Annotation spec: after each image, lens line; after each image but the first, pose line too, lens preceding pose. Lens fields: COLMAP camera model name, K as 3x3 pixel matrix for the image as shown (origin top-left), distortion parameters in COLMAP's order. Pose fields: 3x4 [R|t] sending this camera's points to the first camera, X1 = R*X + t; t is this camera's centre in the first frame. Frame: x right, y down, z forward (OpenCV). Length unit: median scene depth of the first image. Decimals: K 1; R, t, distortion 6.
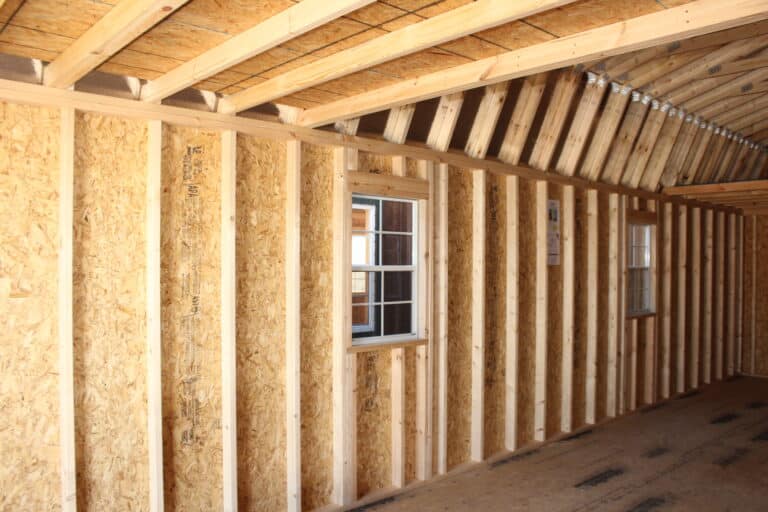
lens RADIAL K [[650.5, 0, 384.2], [0, 650.5, 268.1], [0, 0, 1]] dist [-0.155330, 0.148598]
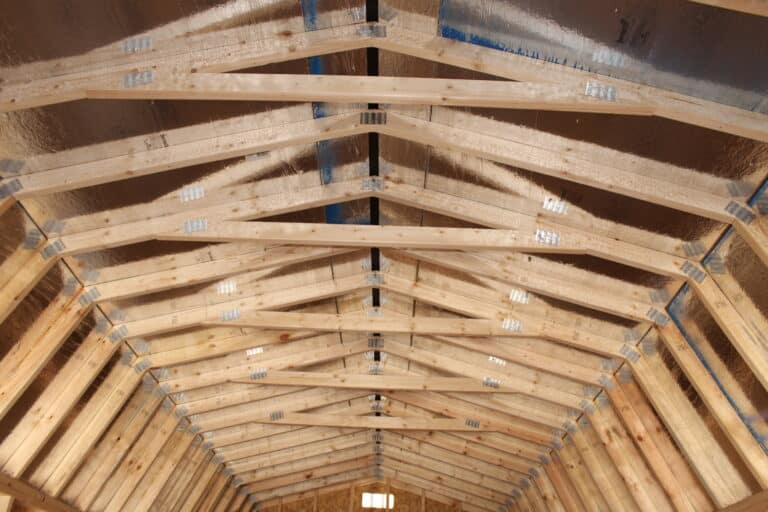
lens RADIAL K [[650.5, 0, 384.2], [0, 650.5, 268.1], [0, 0, 1]] dist [-0.155330, 0.148598]
pose [[0.676110, 0.405712, 0.615039, 0.096820], [-0.032064, 0.850154, -0.525558, -0.024017], [-0.736103, 0.335615, 0.587806, 0.365764]]
